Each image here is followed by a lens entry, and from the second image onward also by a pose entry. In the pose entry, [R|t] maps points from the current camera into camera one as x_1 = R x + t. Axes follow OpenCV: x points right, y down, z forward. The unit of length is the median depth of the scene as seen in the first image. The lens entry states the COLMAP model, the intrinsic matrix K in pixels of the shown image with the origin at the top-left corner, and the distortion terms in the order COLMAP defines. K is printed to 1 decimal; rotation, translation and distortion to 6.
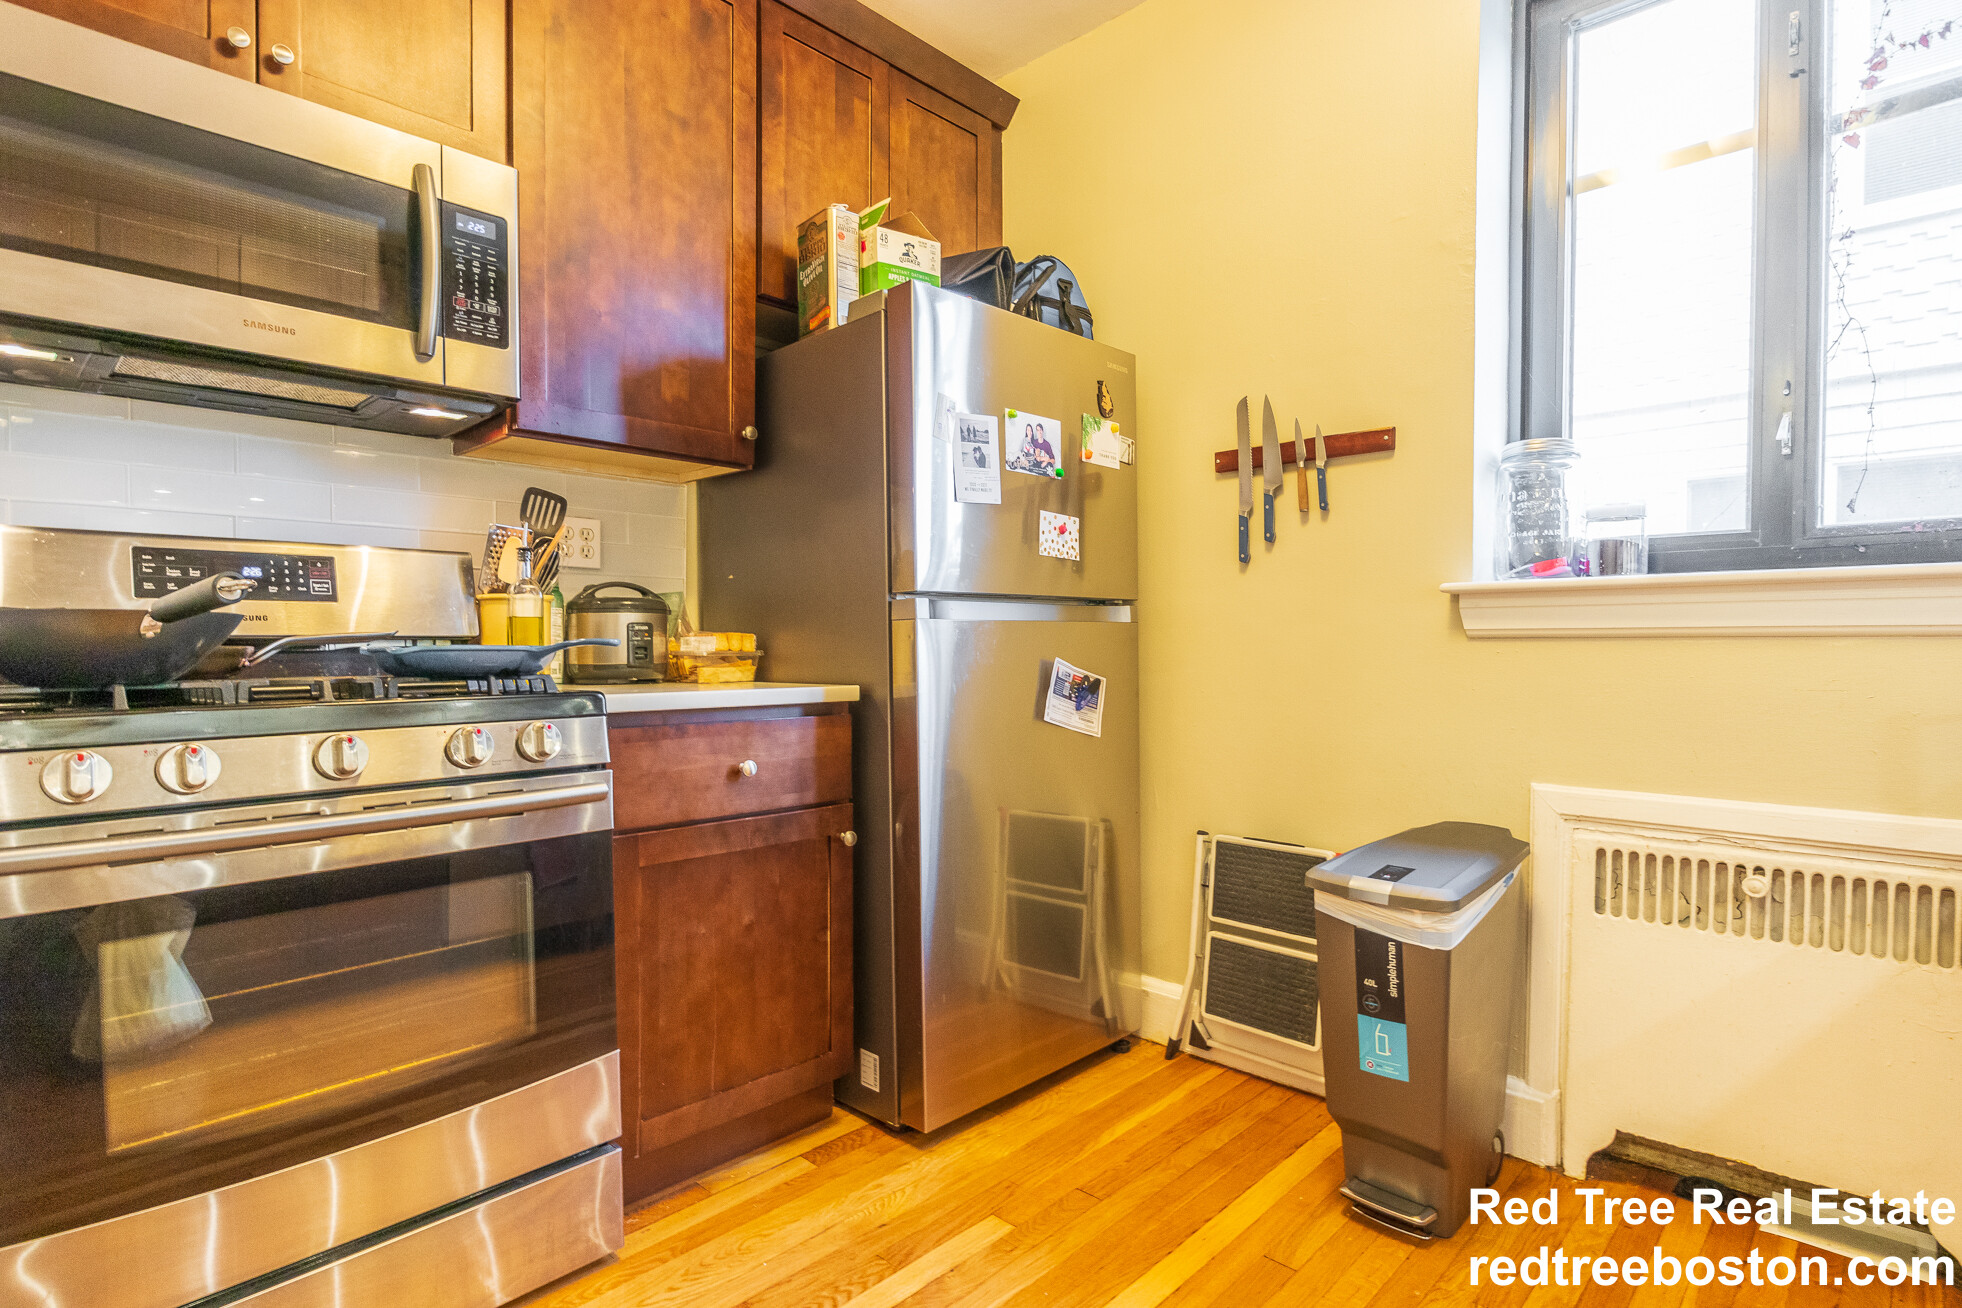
lens RADIAL K [[1001.7, 0, 980.4], [0, 1001.7, 673.5], [0, 0, 1]] dist [-0.003631, 0.000029]
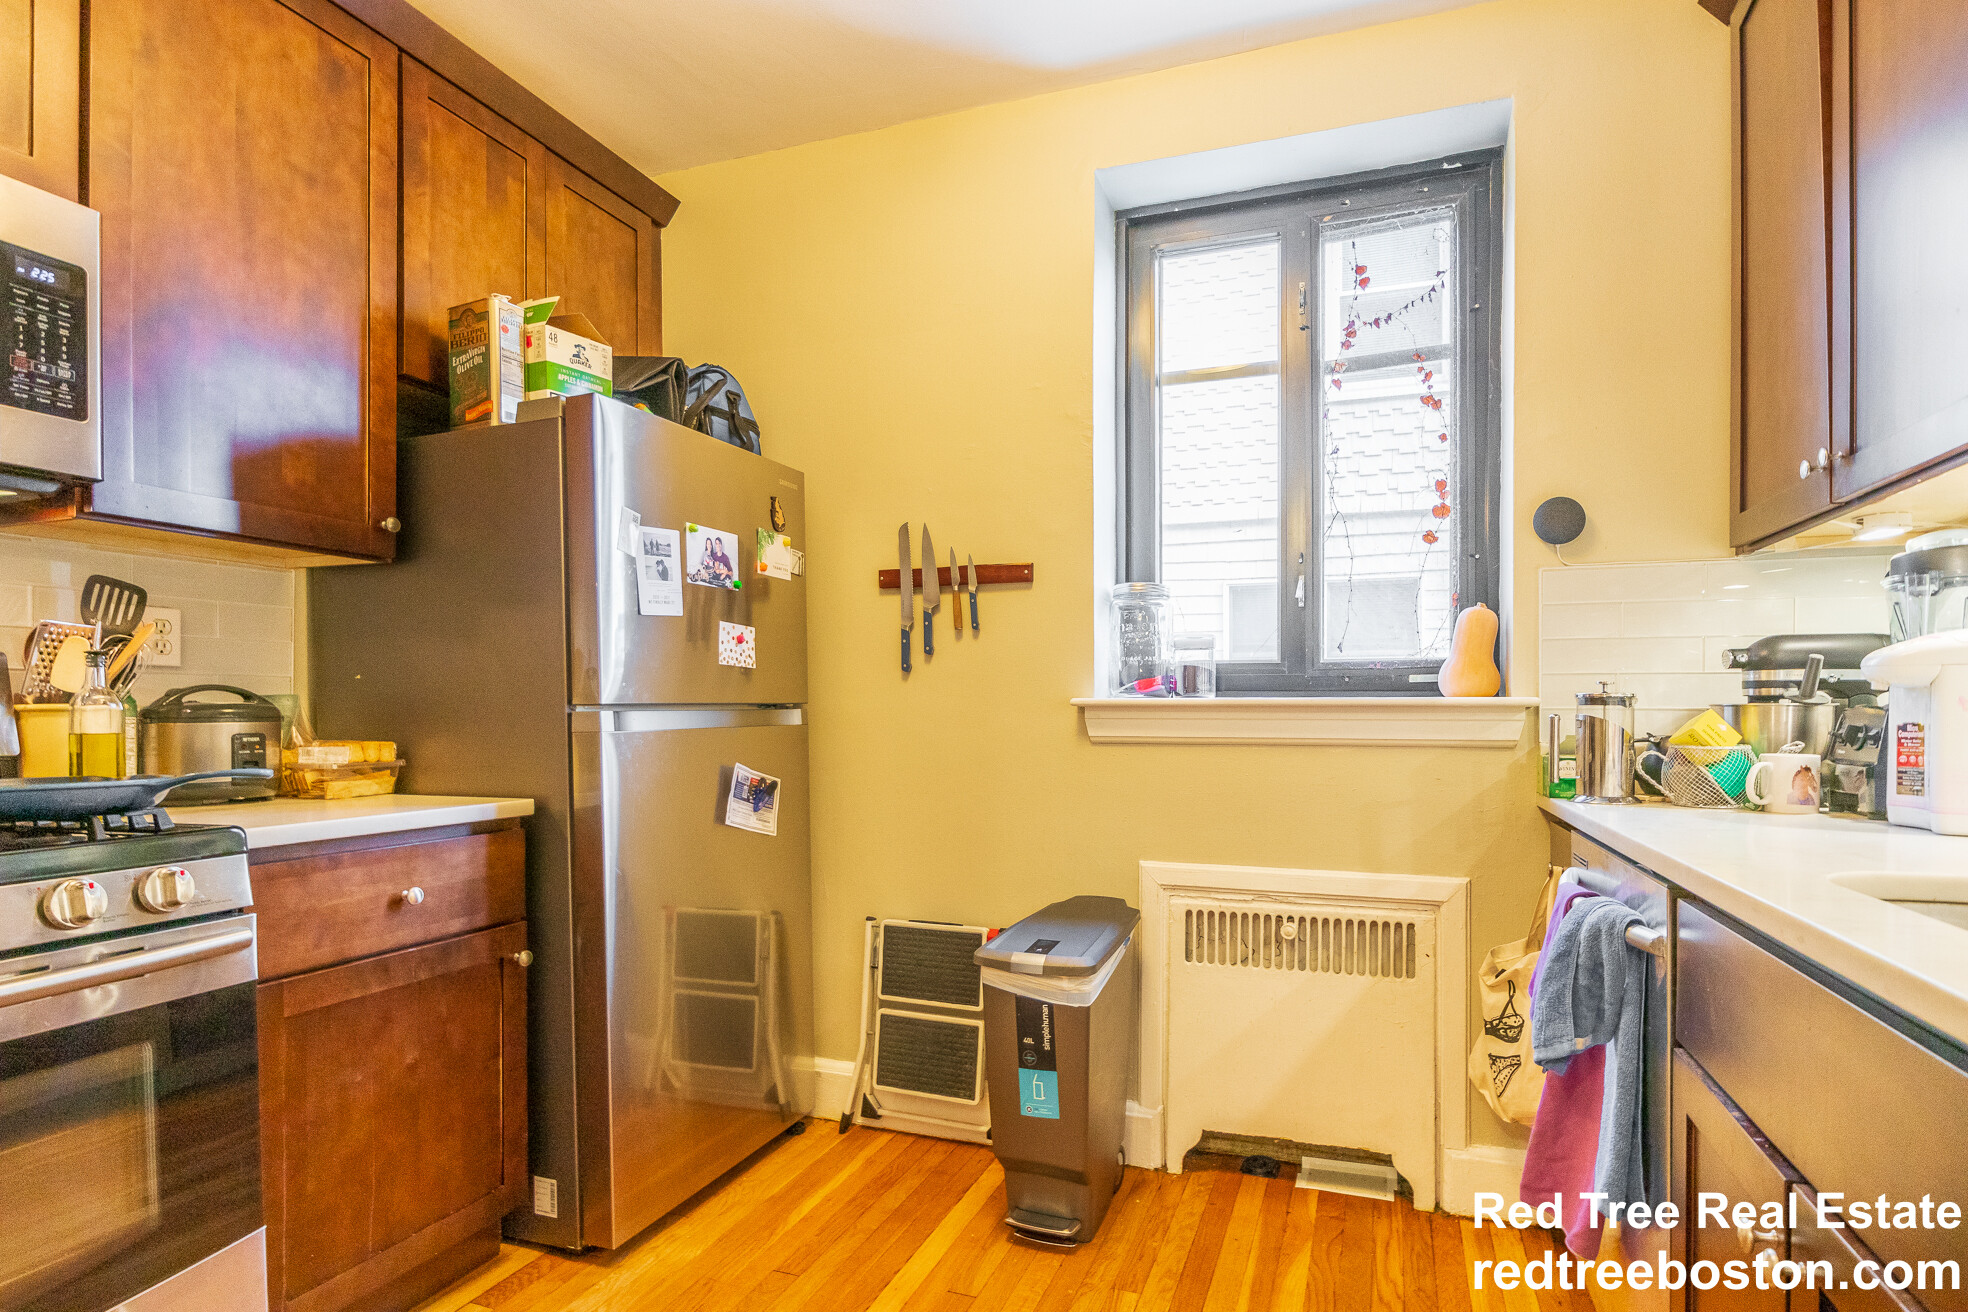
lens RADIAL K [[1007.8, 0, 1022.0], [0, 1007.8, 723.7], [0, 0, 1]] dist [-0.003303, 0.000385]
pose [[0.914532, -0.004713, 0.404487, -0.085220], [0.011004, 0.999852, -0.013230, -0.044253], [-0.404364, 0.016551, 0.914448, -0.085137]]
